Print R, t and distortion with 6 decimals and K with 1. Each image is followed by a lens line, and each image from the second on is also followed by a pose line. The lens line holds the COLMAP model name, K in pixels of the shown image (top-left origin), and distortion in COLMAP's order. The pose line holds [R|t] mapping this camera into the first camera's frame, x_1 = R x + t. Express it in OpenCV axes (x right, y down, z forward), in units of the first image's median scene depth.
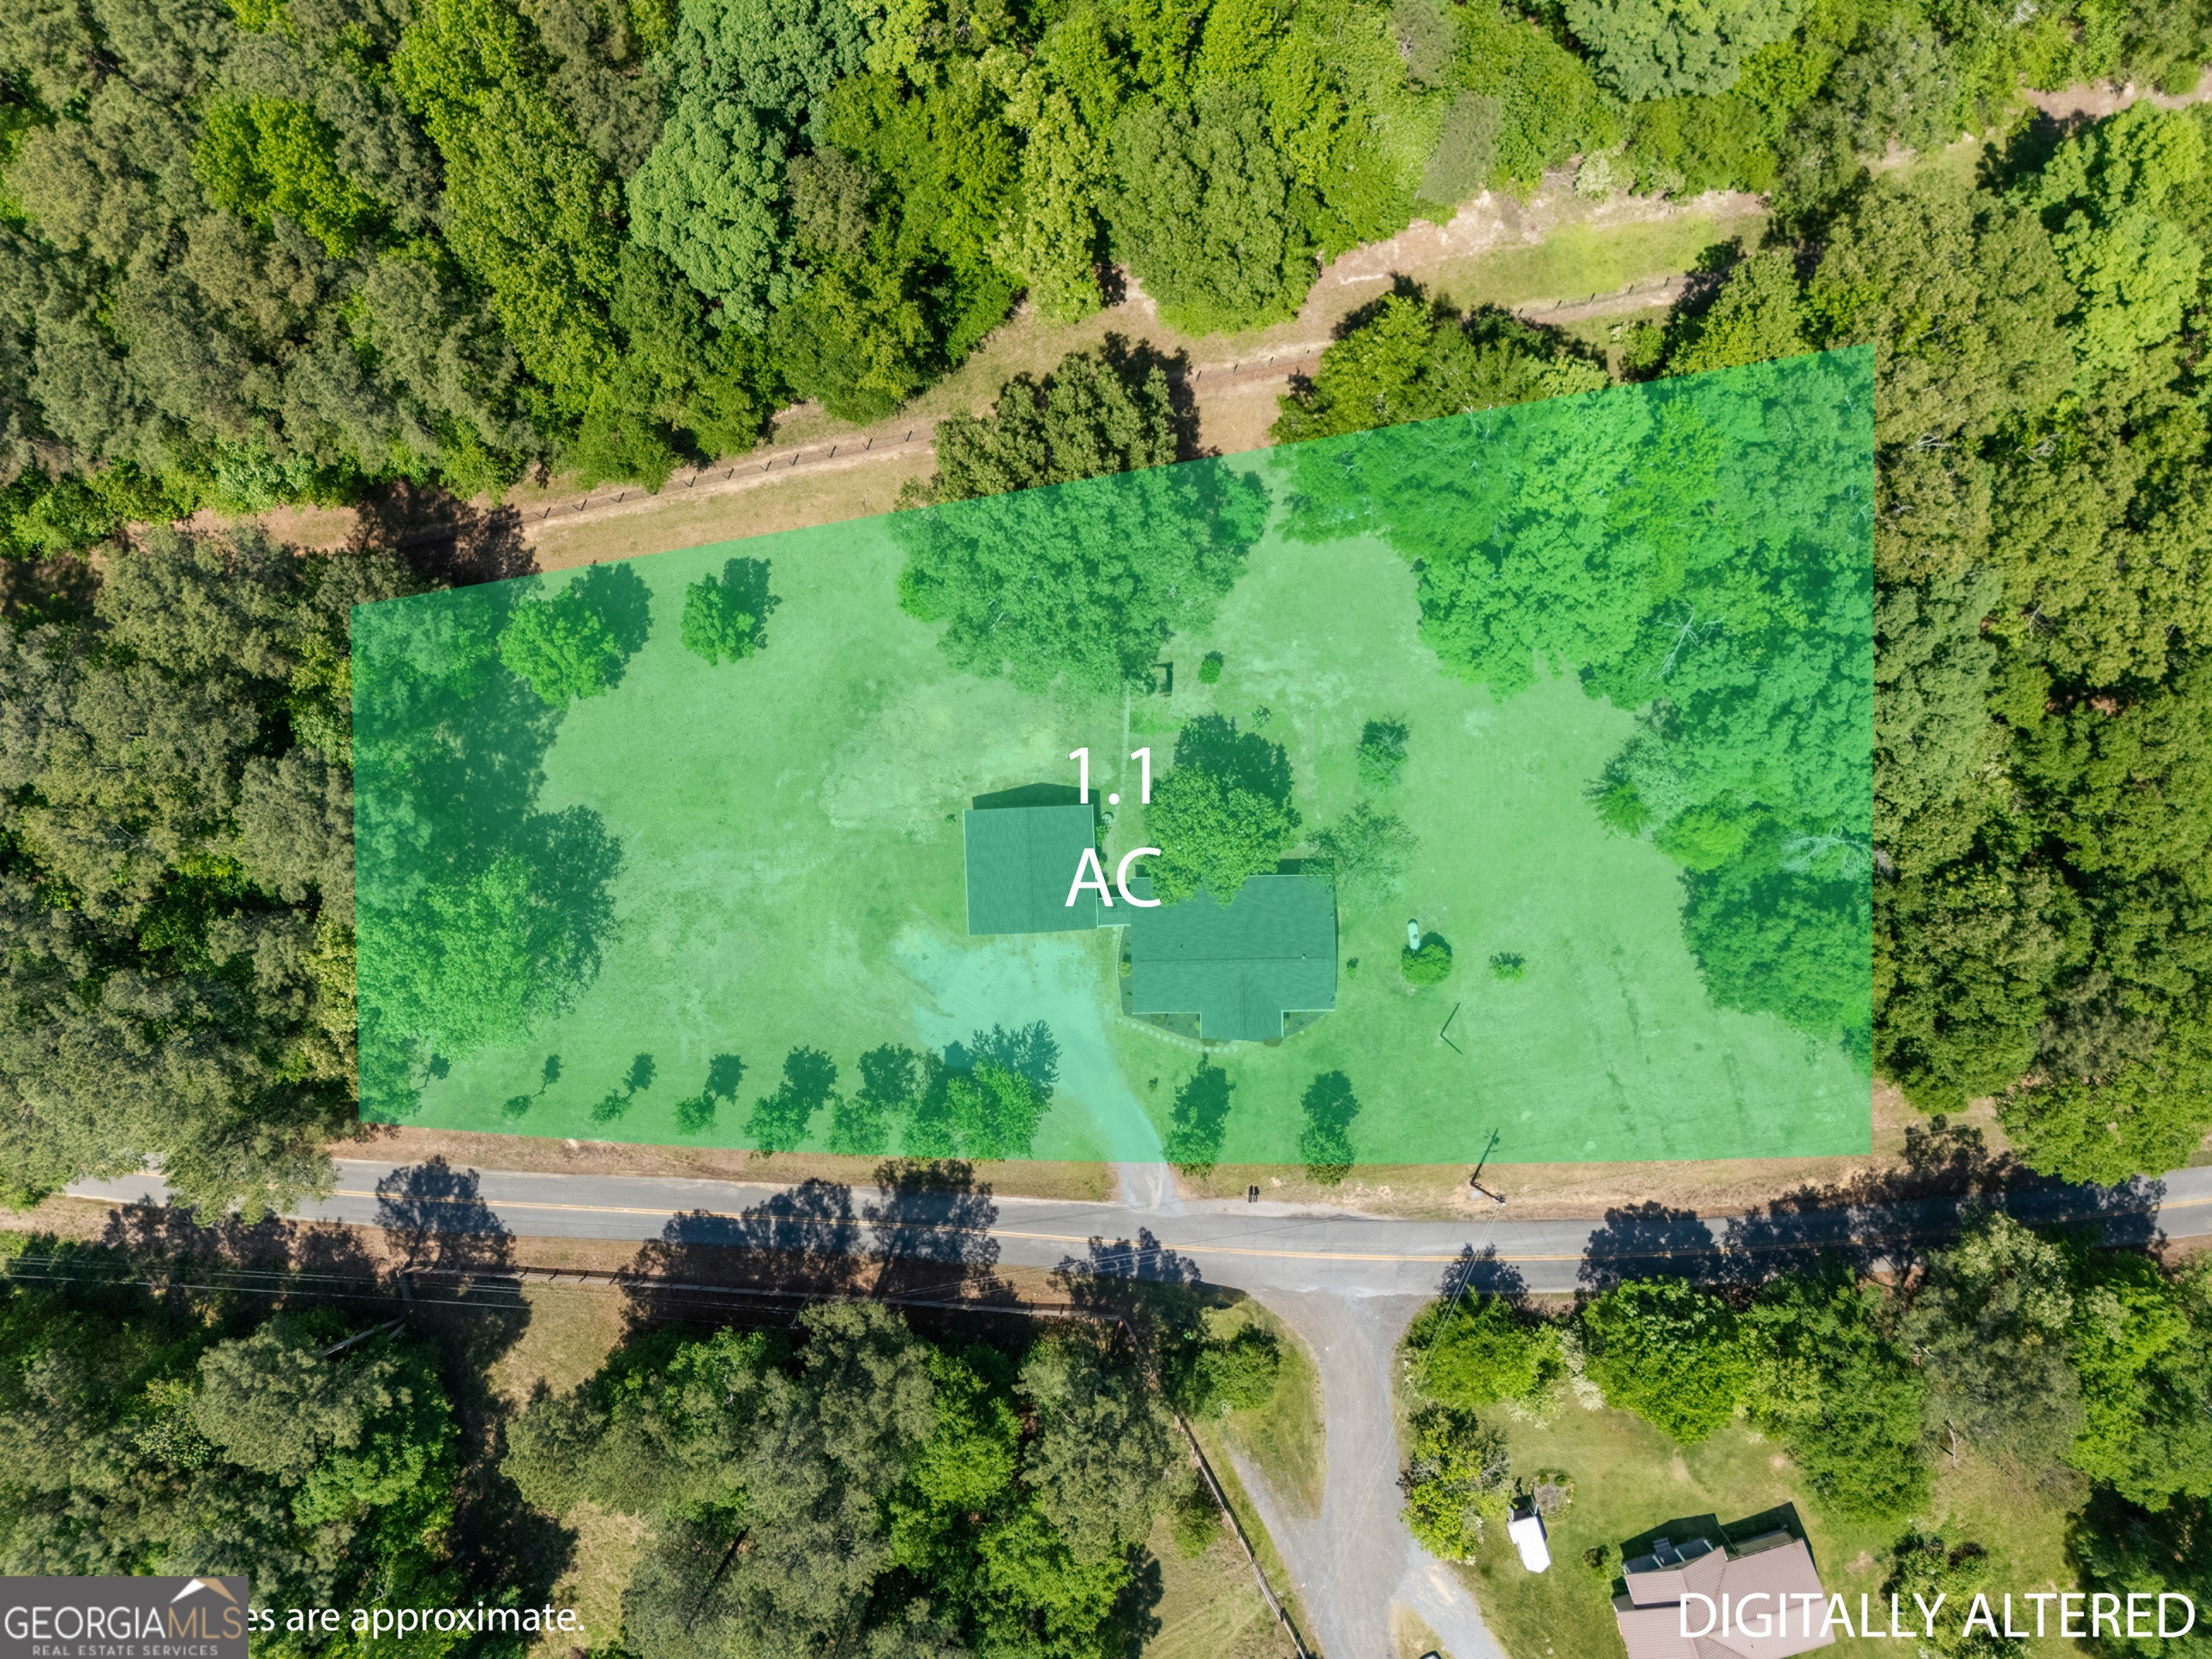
lens RADIAL K [[1534.2, 0, 1105.1], [0, 1534.2, 831.7], [0, 0, 1]] dist [0.005674, -0.003482]
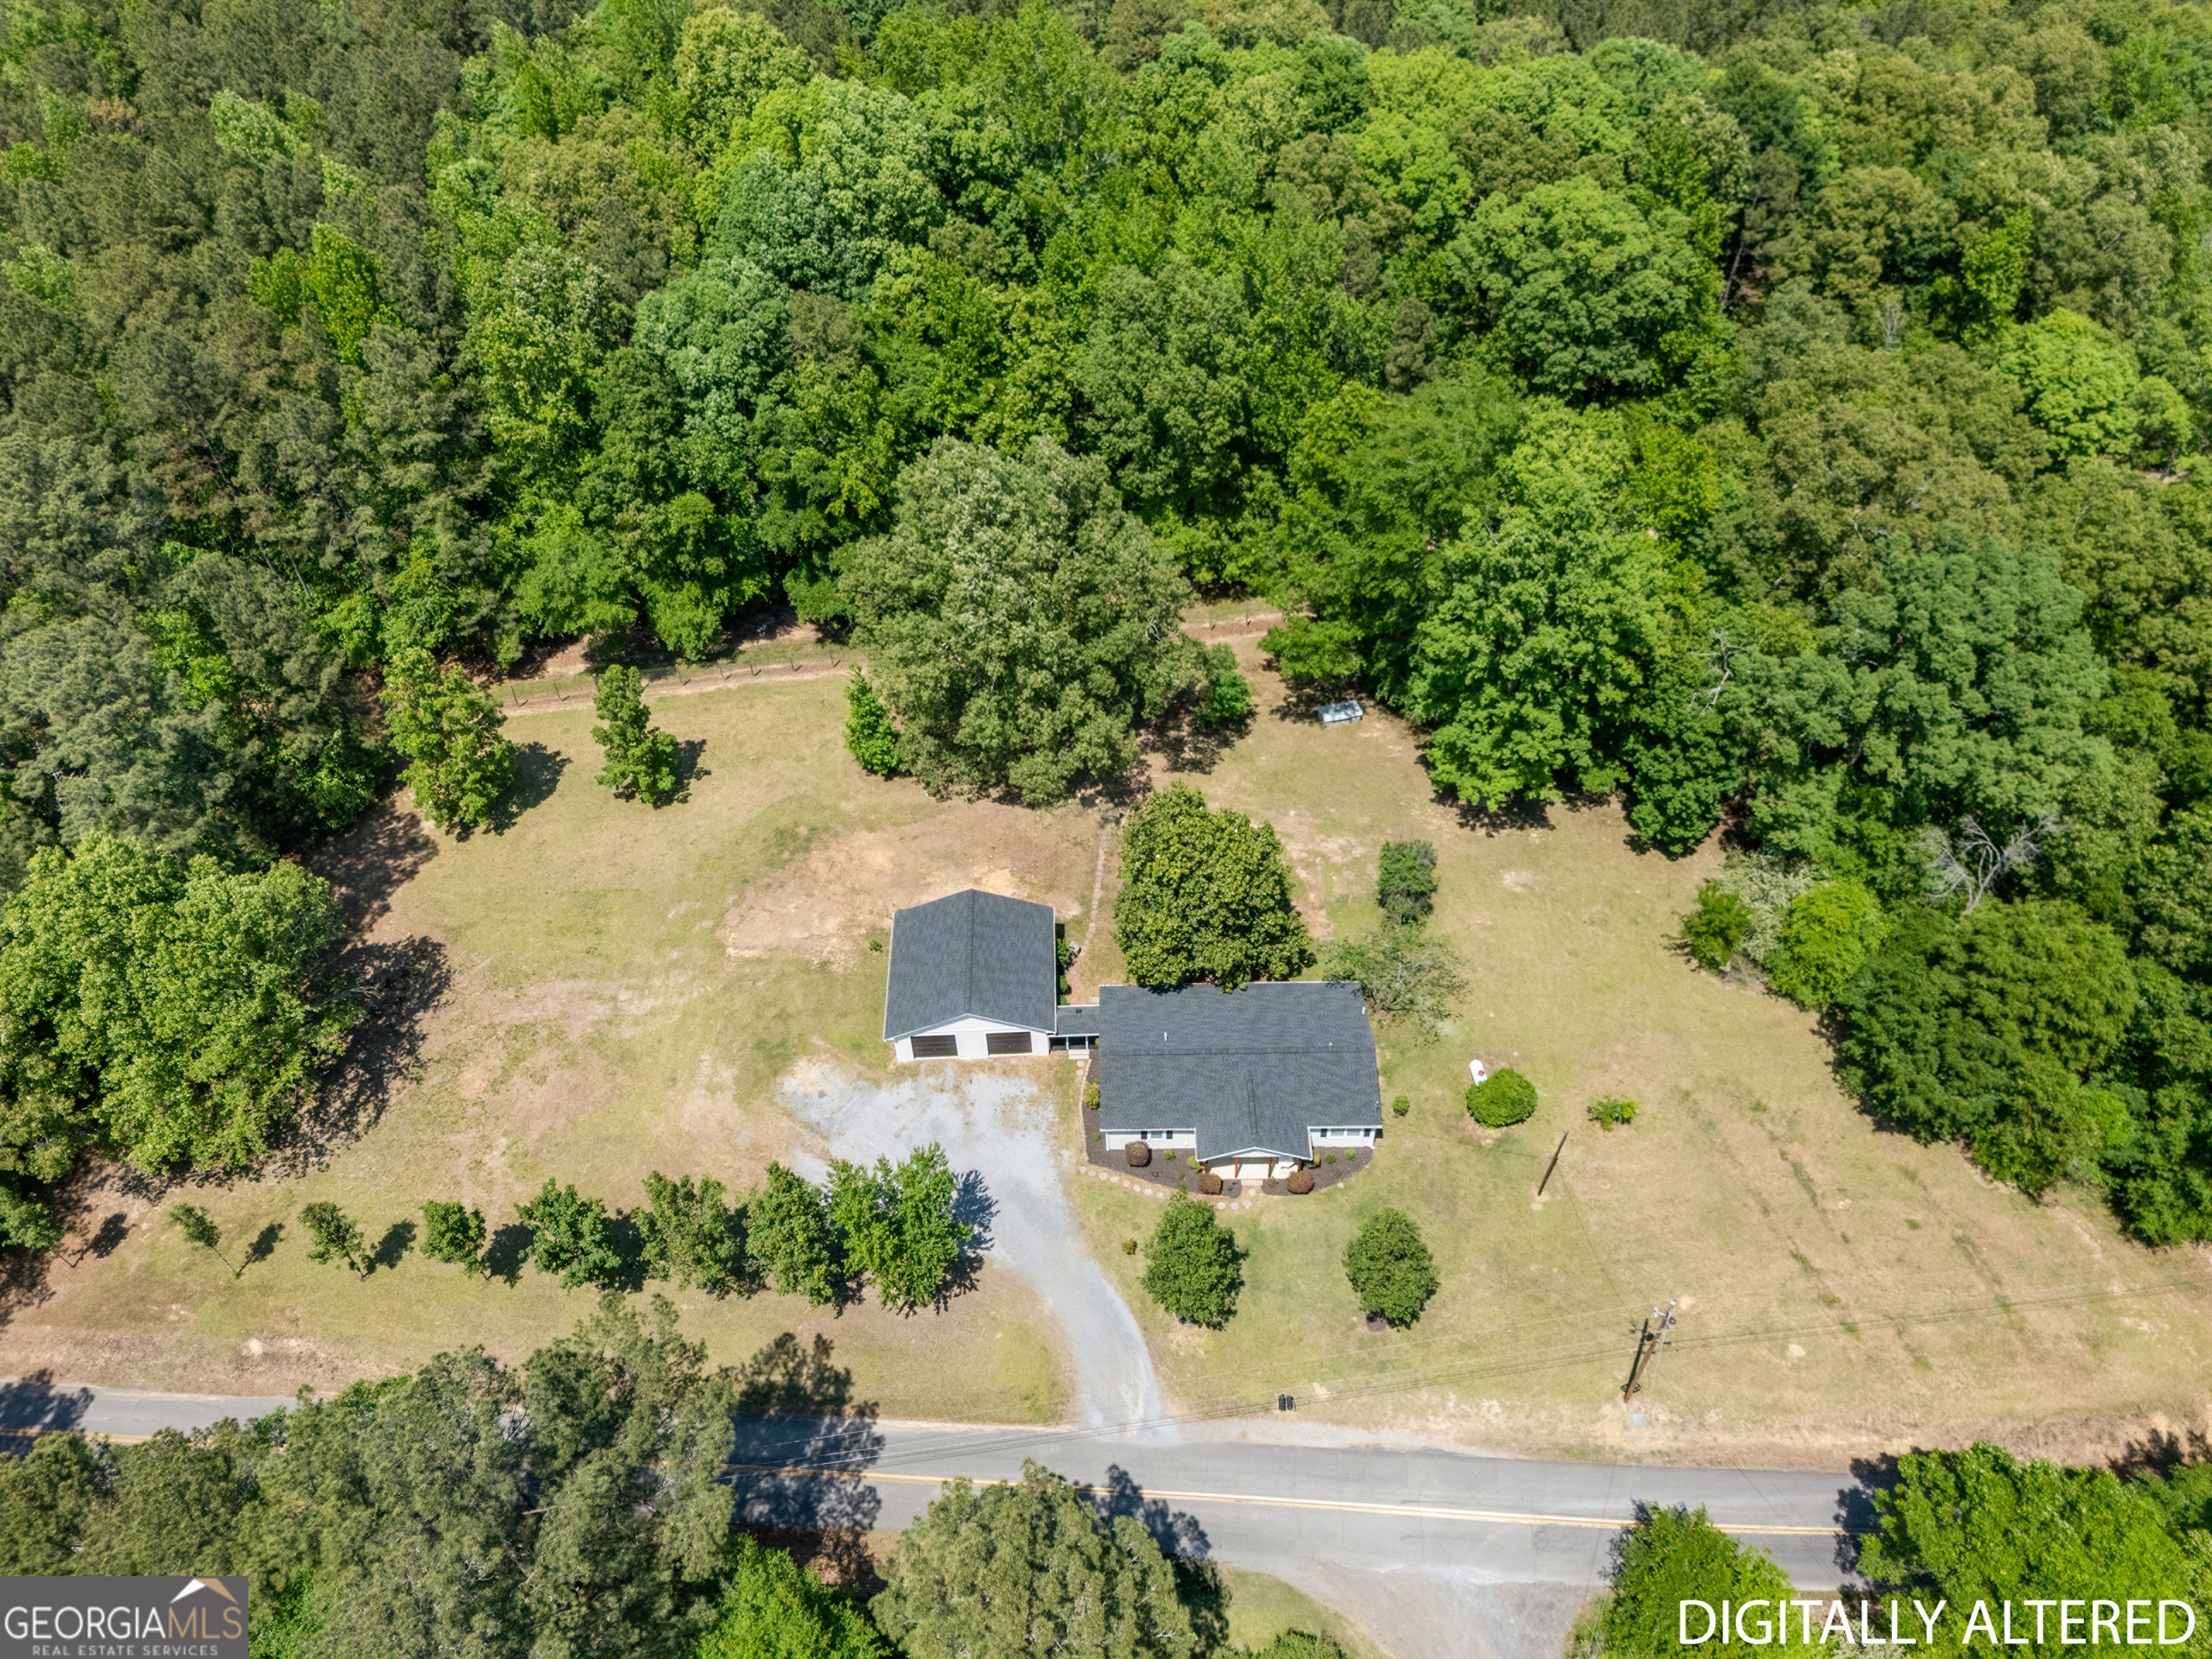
lens RADIAL K [[1534.2, 0, 1108.0], [0, 1534.2, 830.1], [0, 0, 1]] dist [0.005674, -0.003482]
pose [[0.999938, 0.002771, -0.010799, 0.028536], [-0.009191, 0.753184, -0.657745, 0.470809], [0.006311, 0.657804, 0.753163, 0.357007]]
